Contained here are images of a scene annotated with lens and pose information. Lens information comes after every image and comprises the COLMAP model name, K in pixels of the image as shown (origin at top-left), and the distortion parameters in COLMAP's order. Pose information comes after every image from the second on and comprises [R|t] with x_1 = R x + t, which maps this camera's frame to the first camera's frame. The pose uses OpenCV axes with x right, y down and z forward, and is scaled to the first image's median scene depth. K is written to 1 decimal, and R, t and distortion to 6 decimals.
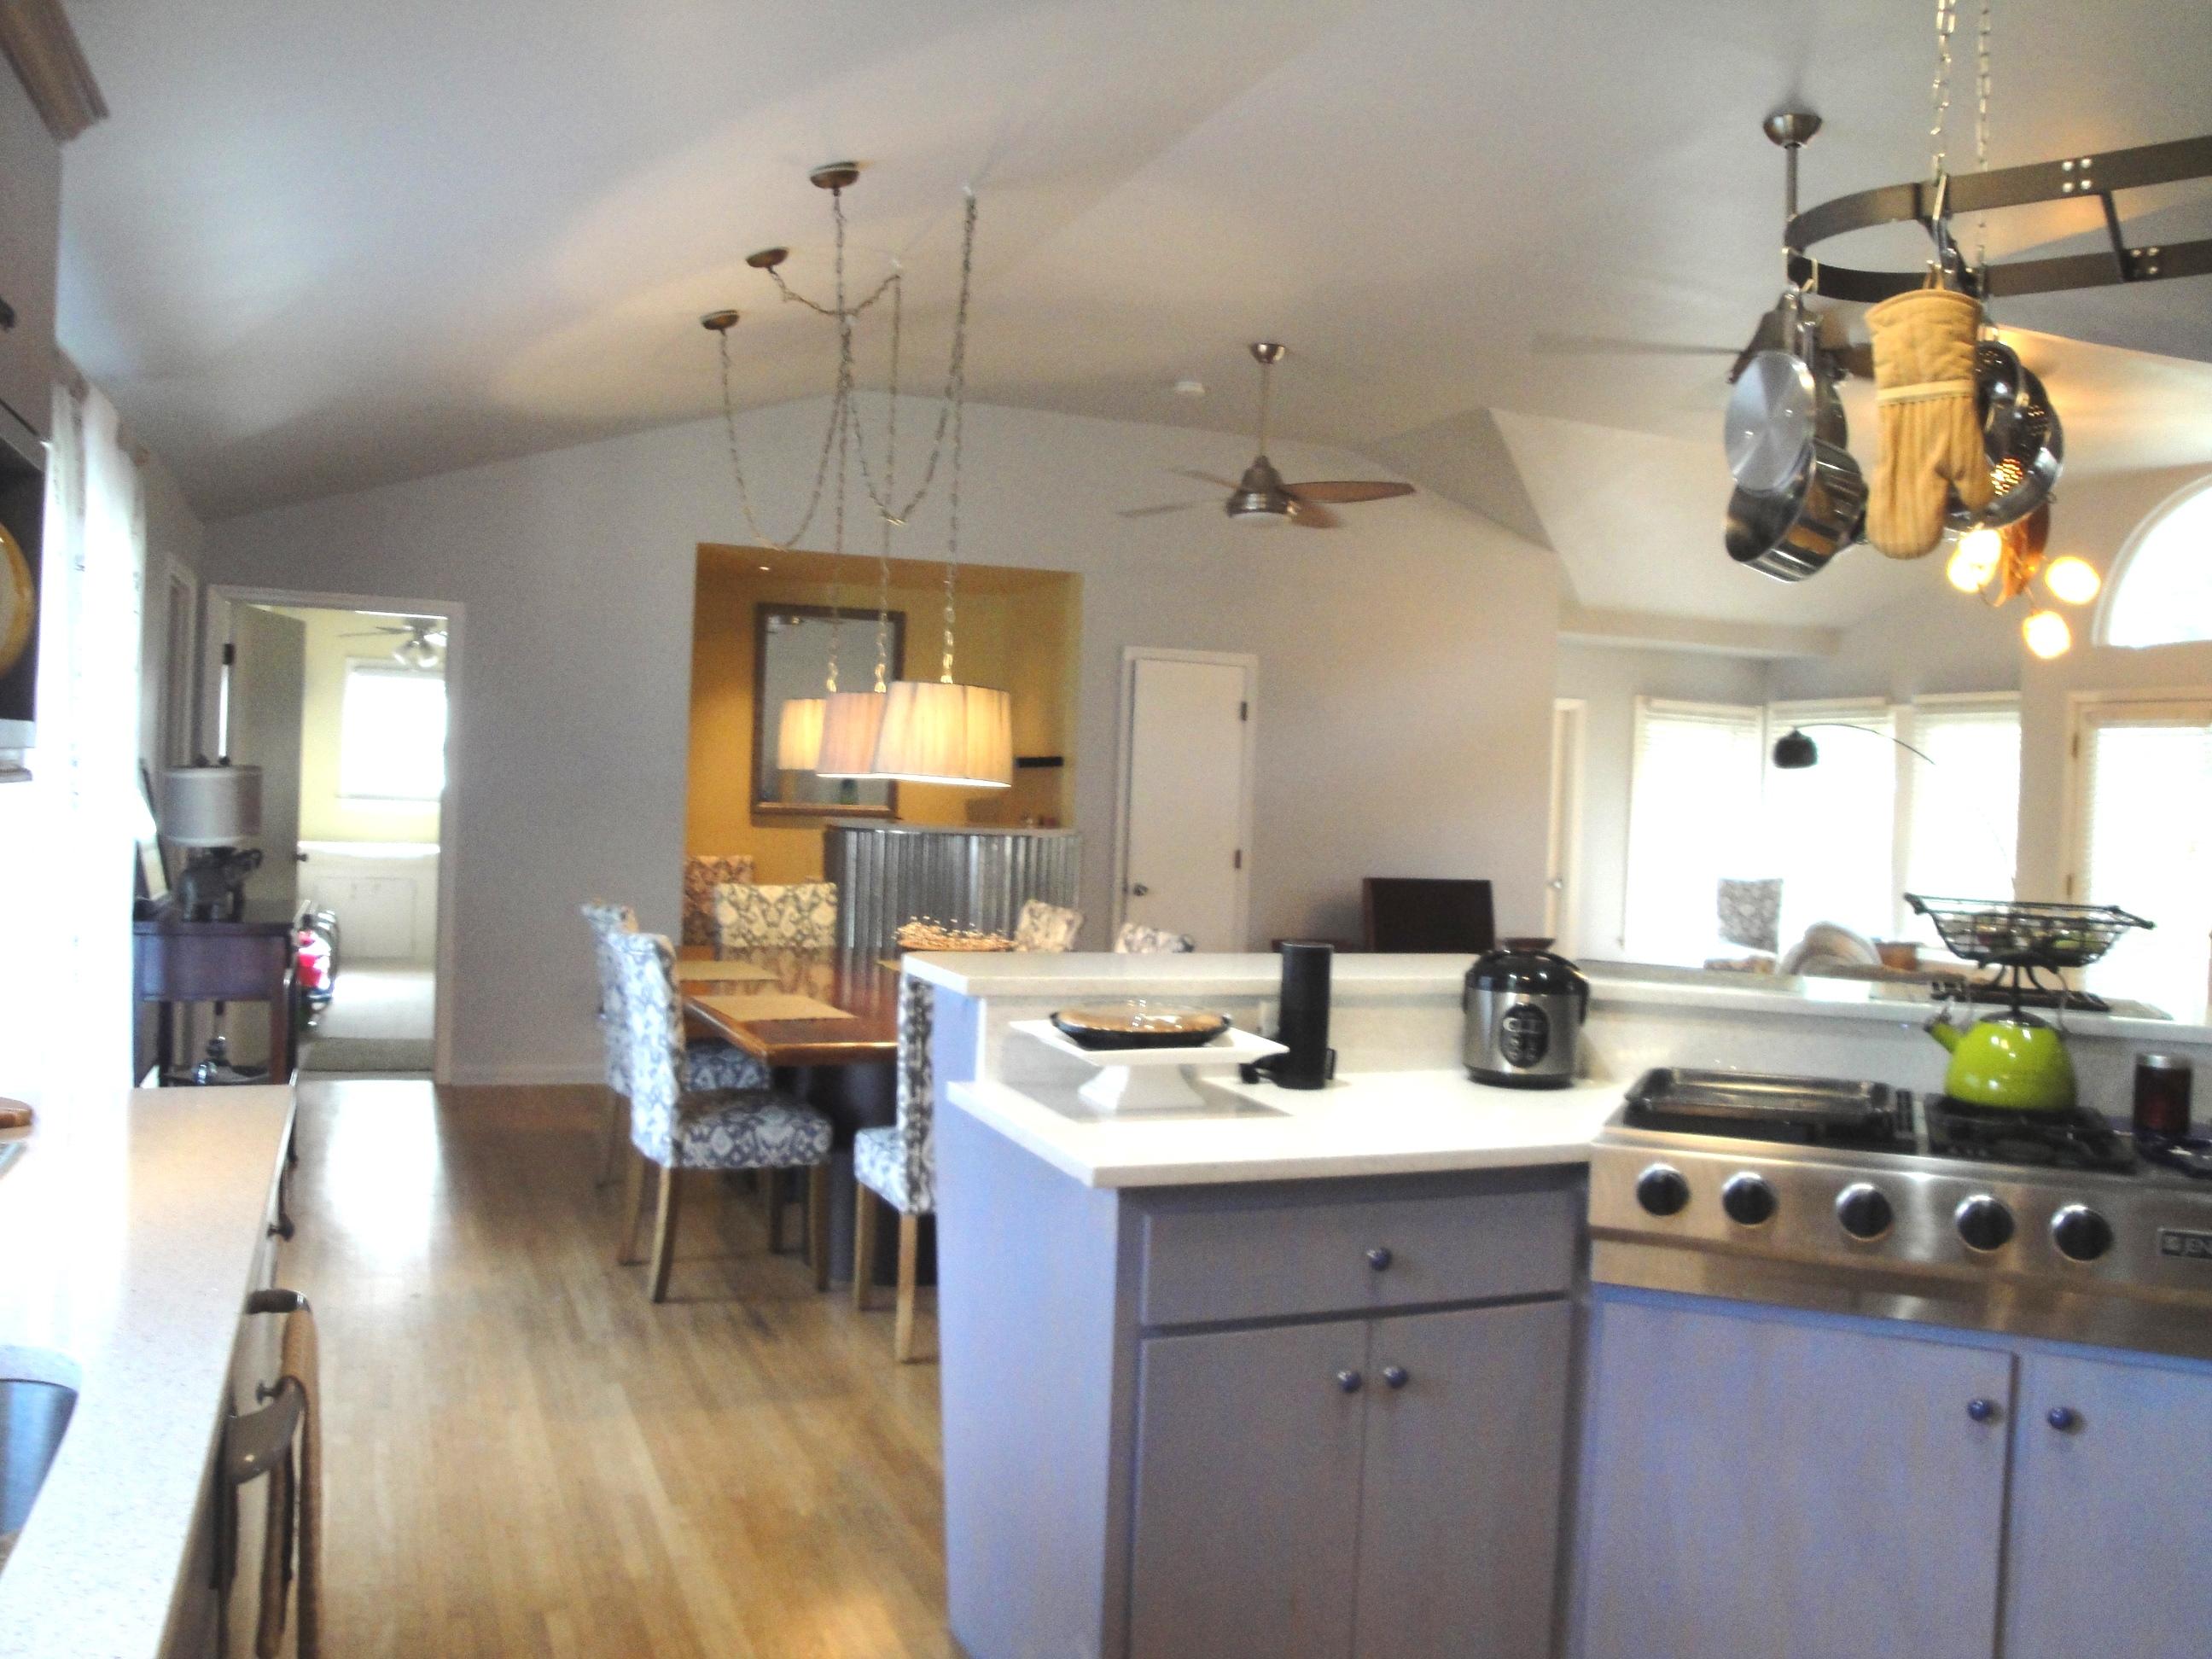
lens RADIAL K [[1813.0, 0, 1116.4], [0, 1813.0, 802.1], [0, 0, 1]] dist [-0.167900, 0.138820]
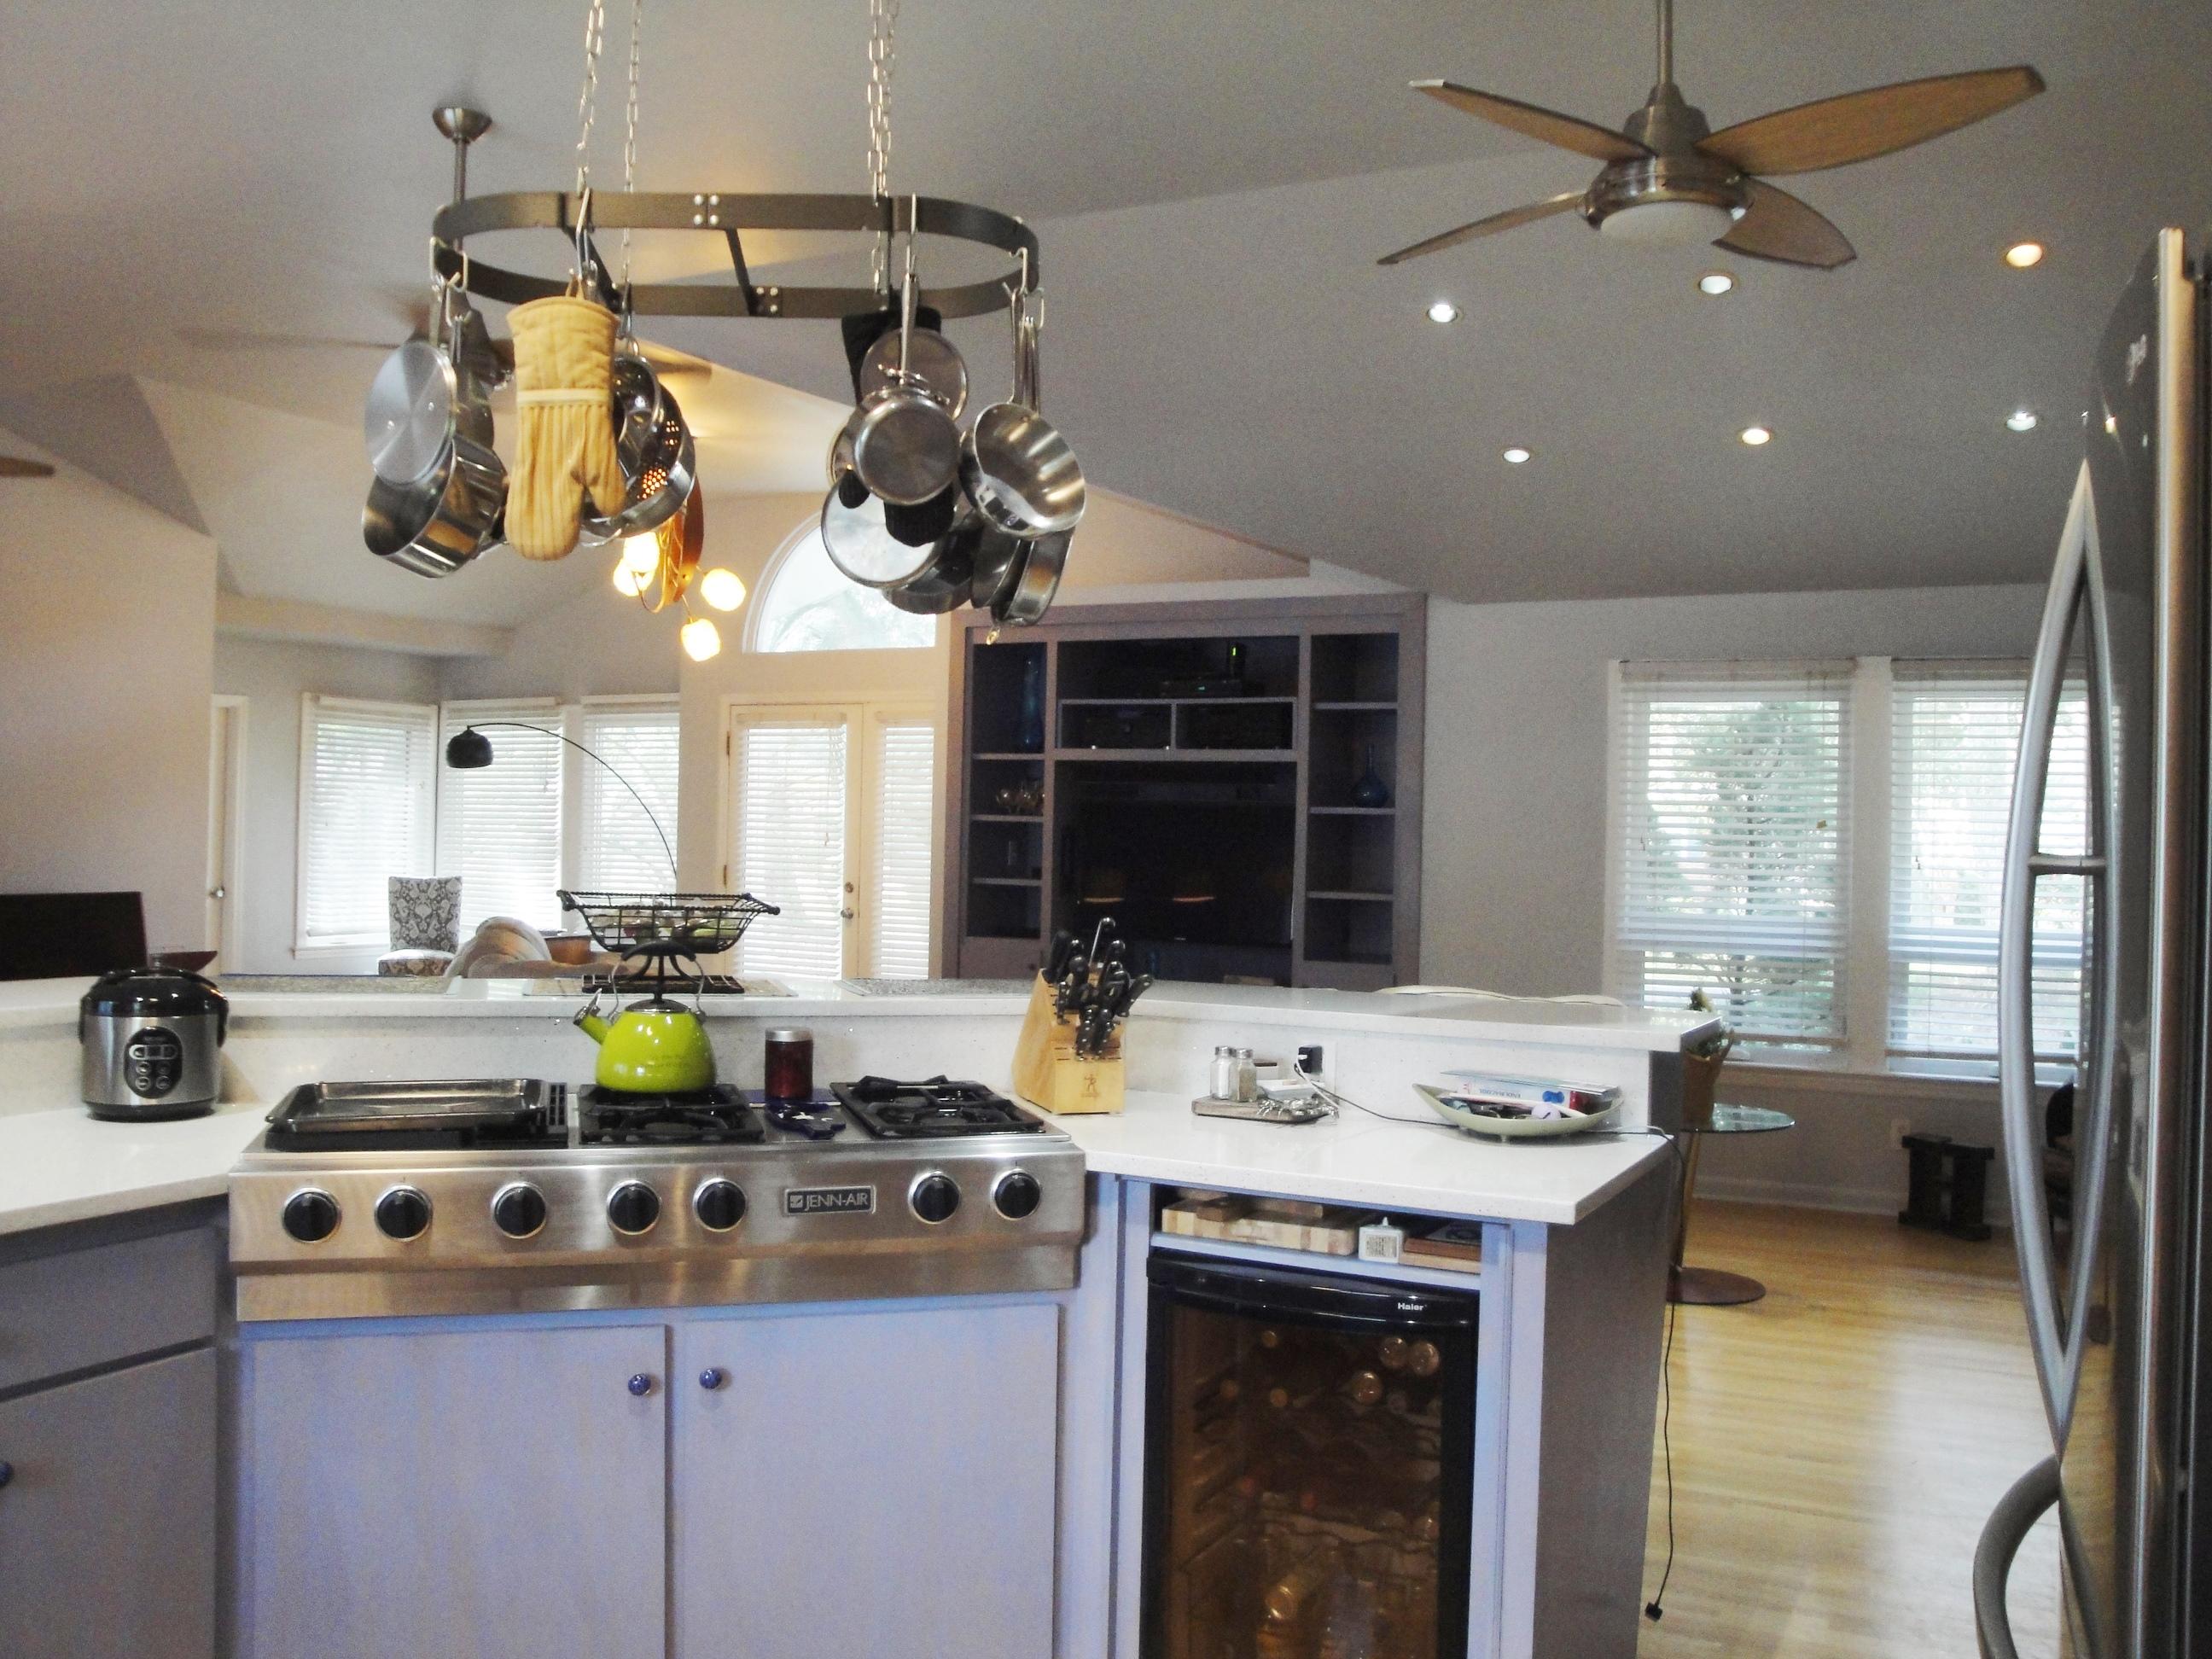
lens RADIAL K [[1815.7, 0, 1110.2], [0, 1815.7, 794.4], [0, 0, 1]] dist [-0.168279, 0.144494]
pose [[0.761166, -0.013292, 0.648421, 0.025927], [0.015808, 0.999873, 0.001940, -0.000404], [-0.648365, 0.008773, 0.761279, 0.007160]]
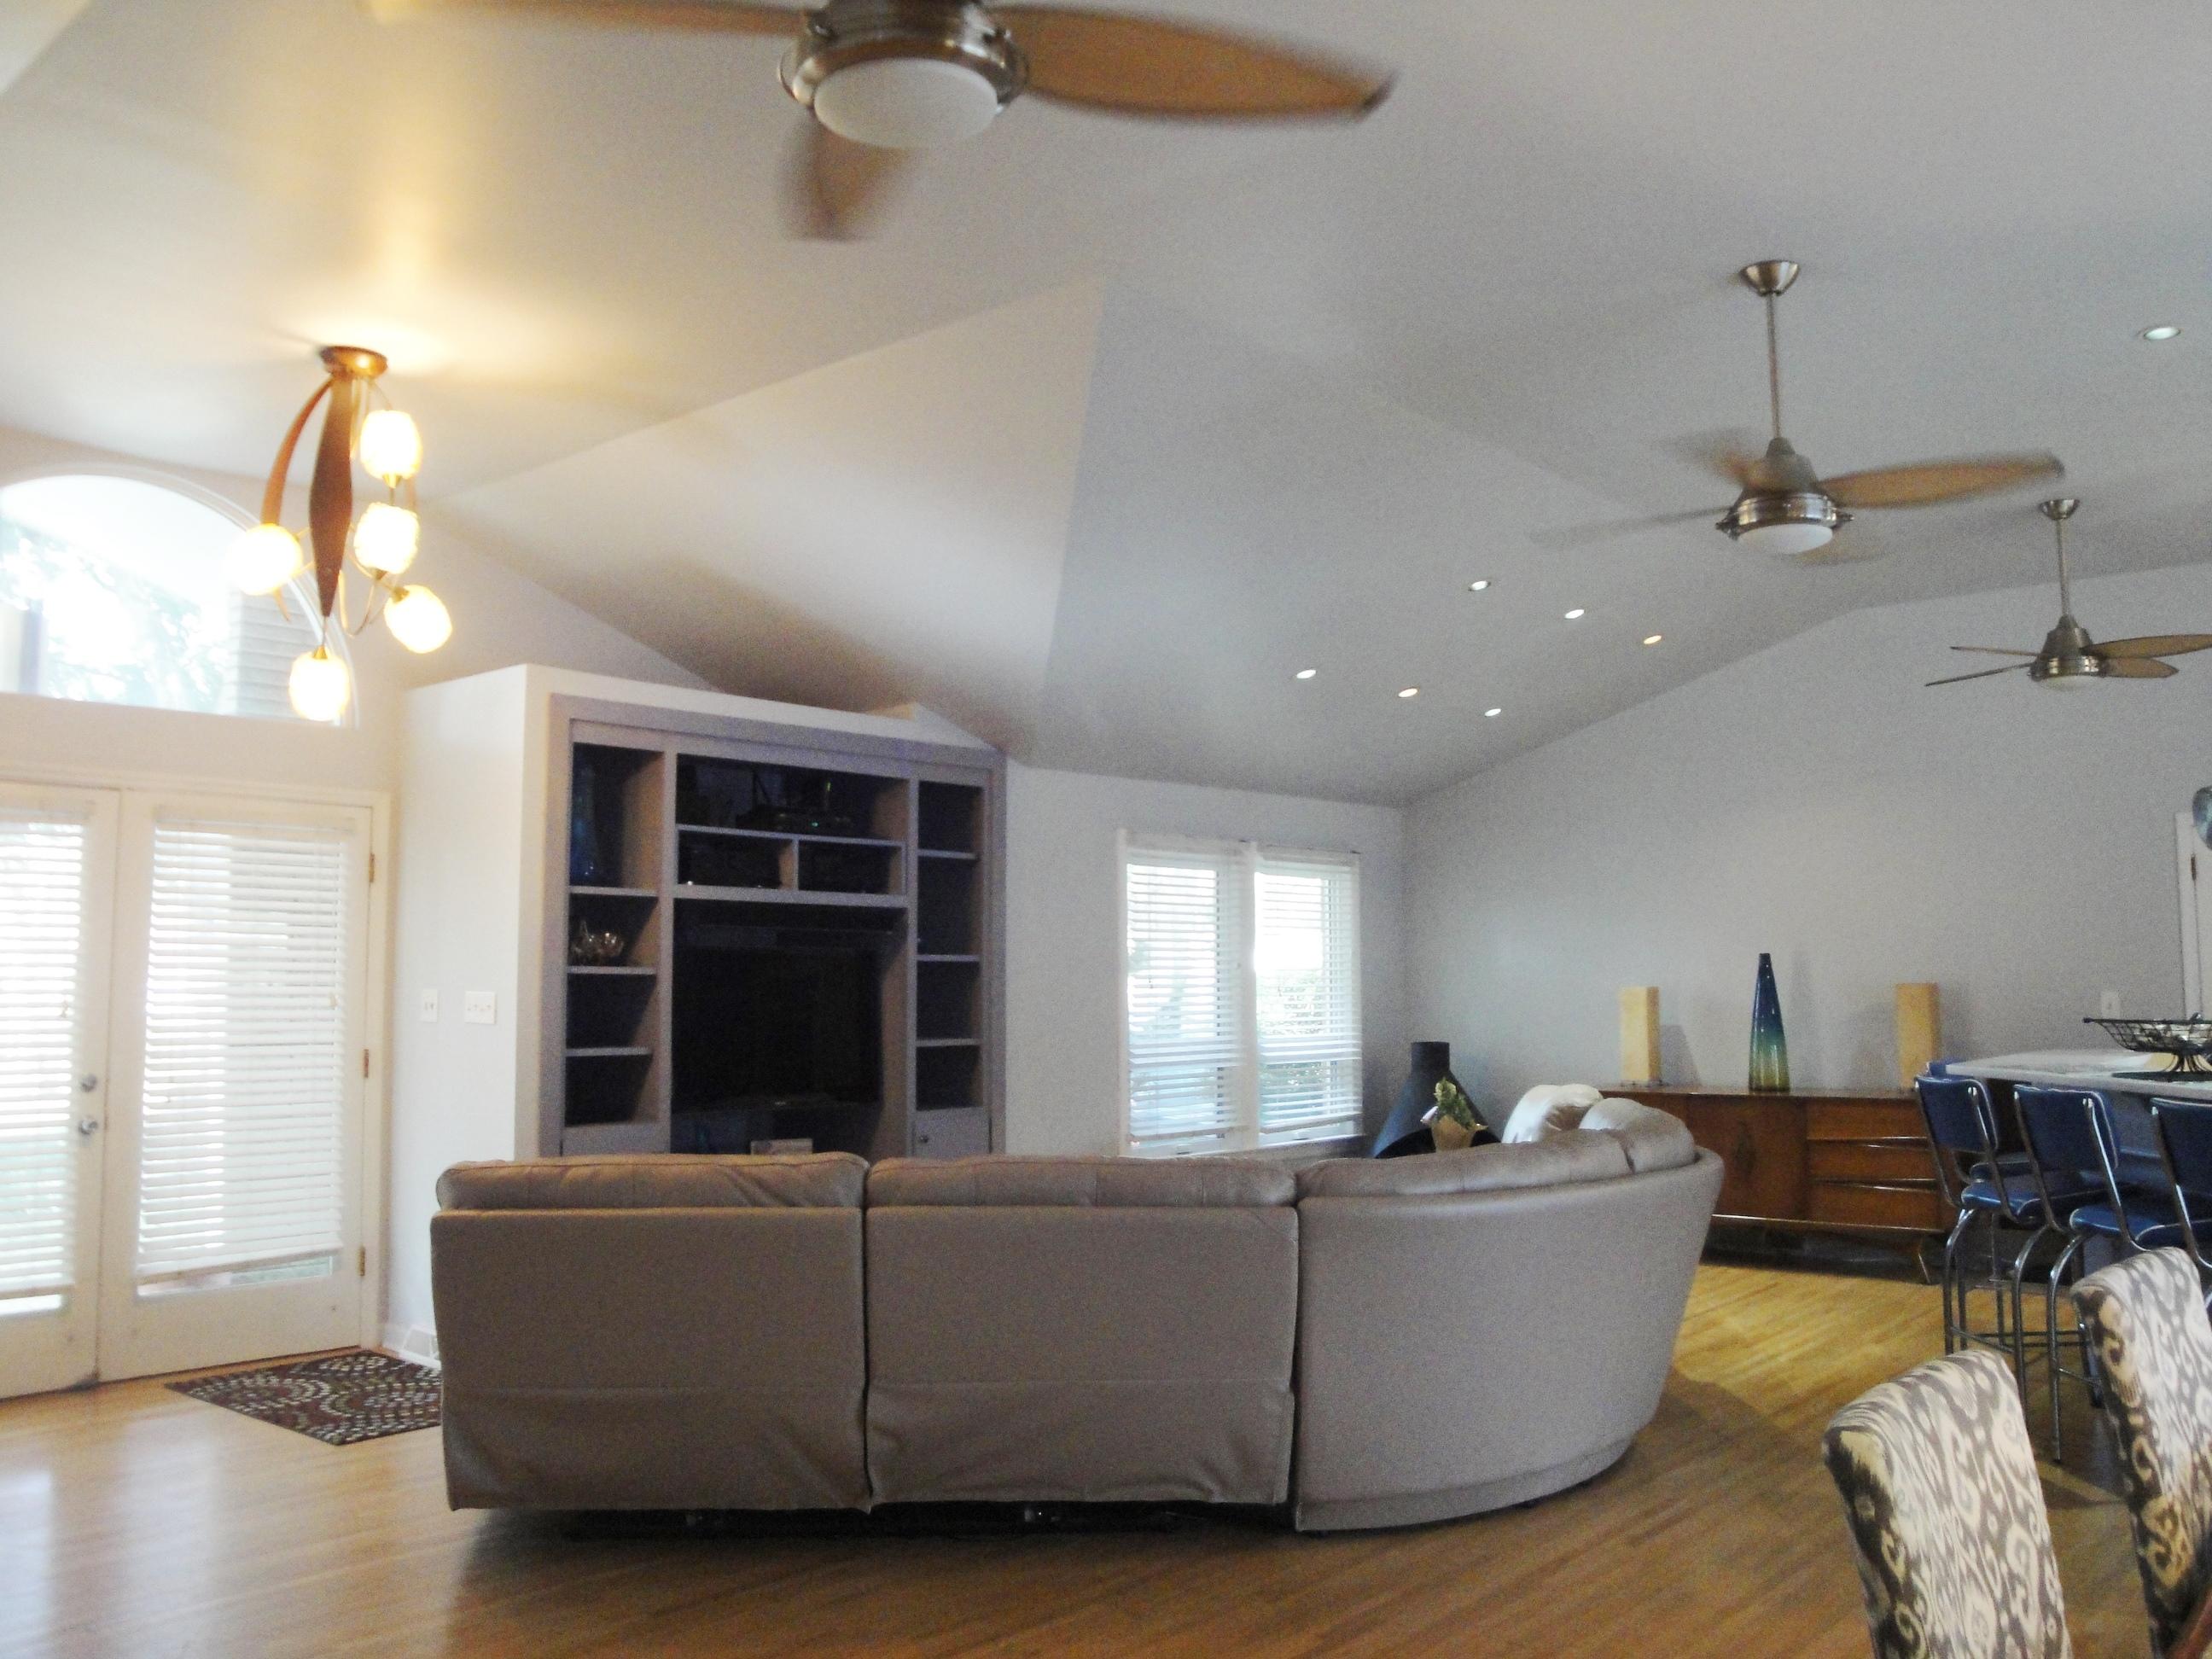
lens RADIAL K [[1813.0, 0, 1116.4], [0, 1813.0, 802.1], [0, 0, 1]] dist [-0.167900, 0.138820]
pose [[-0.446669, 0.044138, 0.893610, -0.513613], [-0.007061, 0.998577, -0.052852, -0.056087], [-0.894671, -0.029917, -0.445722, 2.806274]]
